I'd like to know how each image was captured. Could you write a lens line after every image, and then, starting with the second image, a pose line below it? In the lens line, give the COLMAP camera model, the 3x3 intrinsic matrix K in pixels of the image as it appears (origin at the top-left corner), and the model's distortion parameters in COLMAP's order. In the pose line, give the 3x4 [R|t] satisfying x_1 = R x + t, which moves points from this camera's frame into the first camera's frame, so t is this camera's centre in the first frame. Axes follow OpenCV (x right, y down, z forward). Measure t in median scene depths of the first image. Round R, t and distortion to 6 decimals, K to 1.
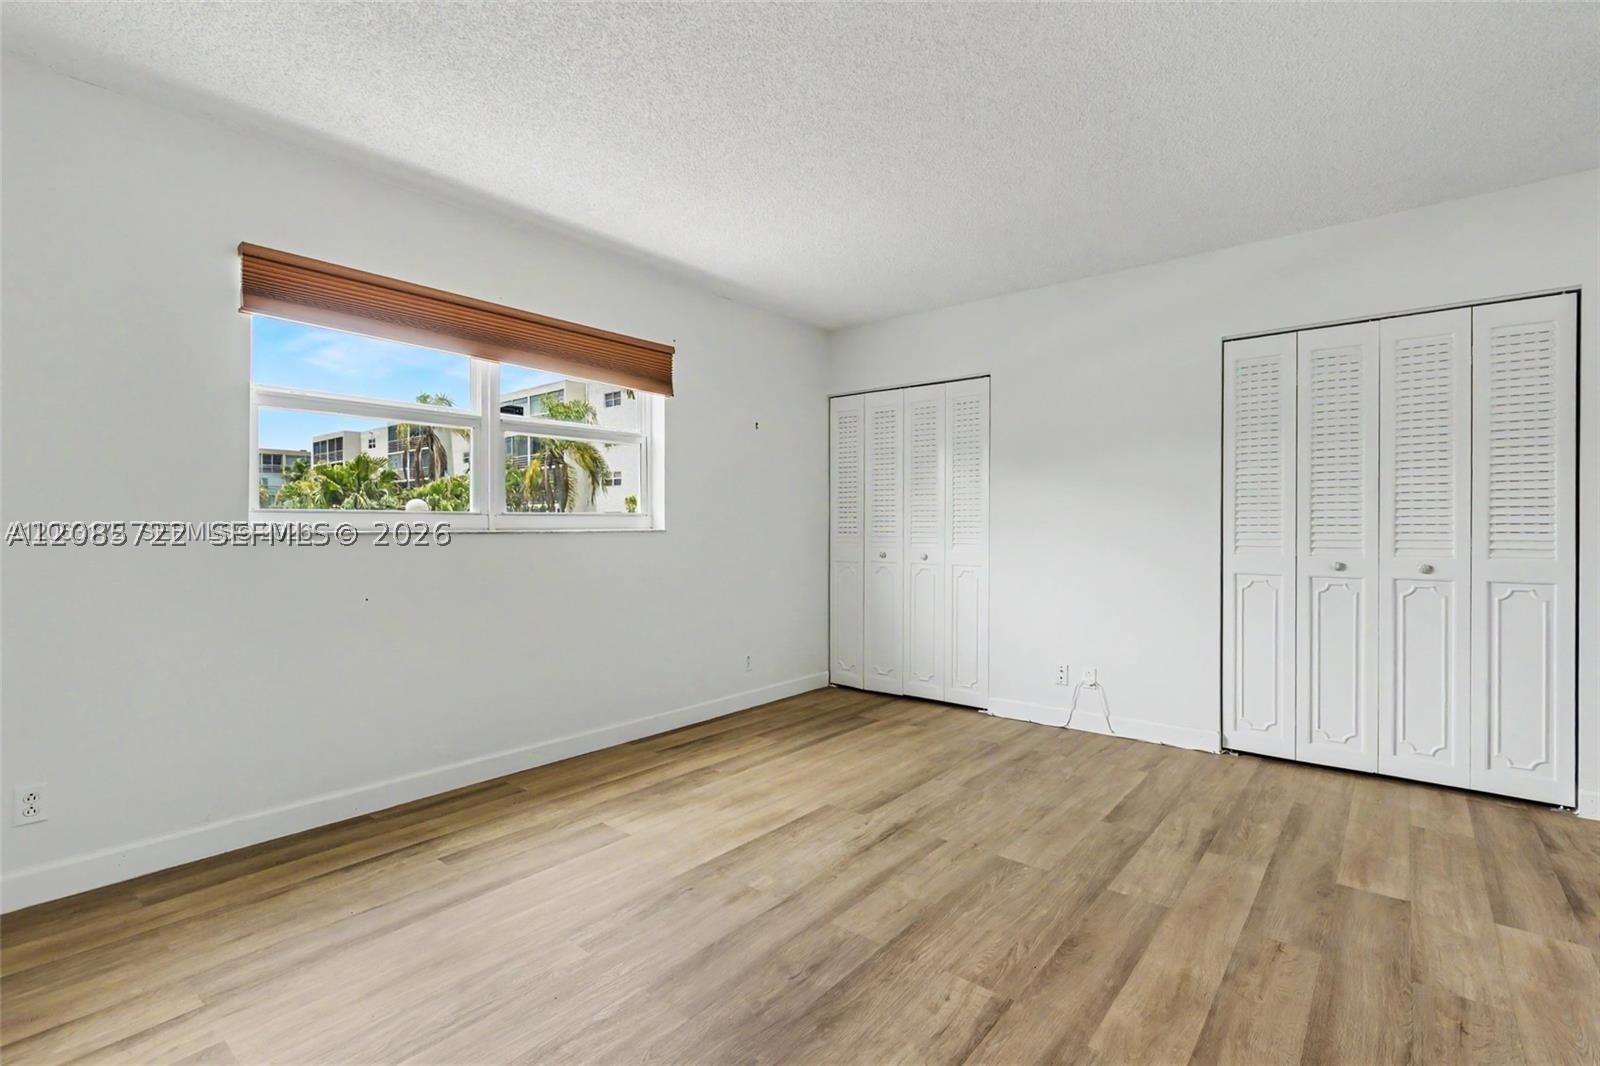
lens RADIAL K [[735.2, 0, 805.5], [0, 735.2, 531.8], [0, 0, 1]] dist [0.003779, -0.003081]
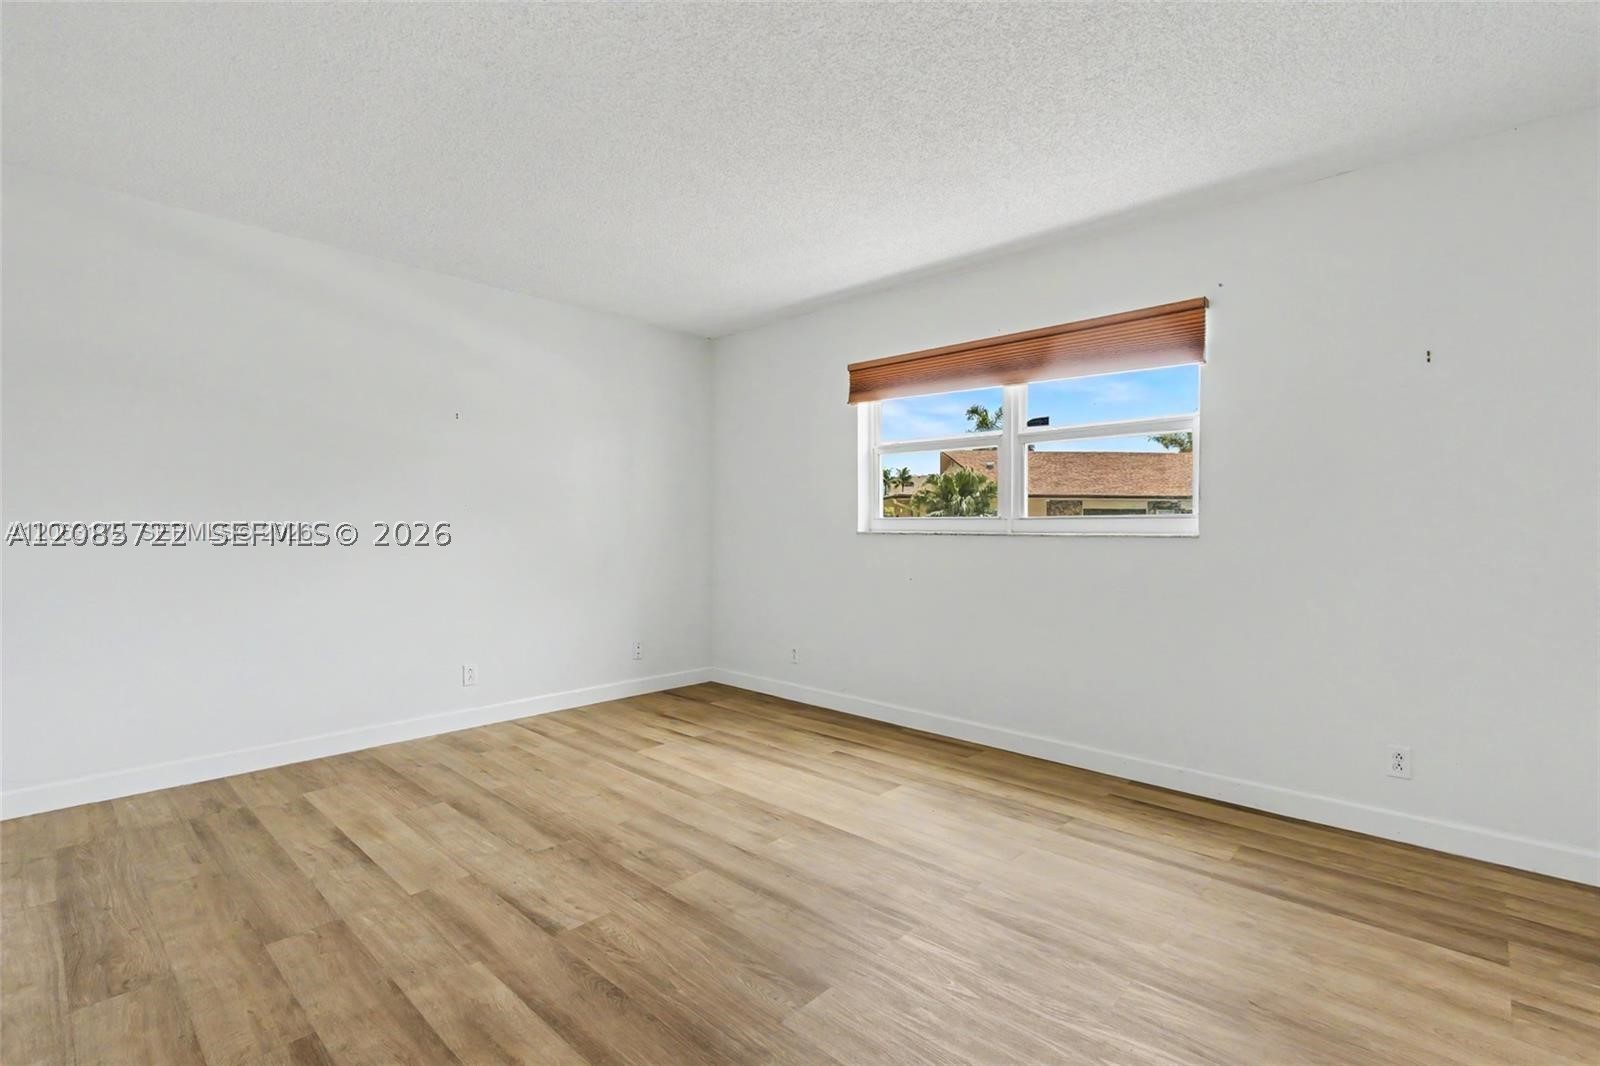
lens RADIAL K [[735.2, 0, 805.3], [0, 735.2, 526.4], [0, 0, 1]] dist [0.003779, -0.003081]
pose [[-0.066202, -0.000860, -0.997806, 0.896675], [-0.014651, 0.999893, 0.000110, -0.008636], [0.997699, 0.014626, -0.066207, 0.928996]]
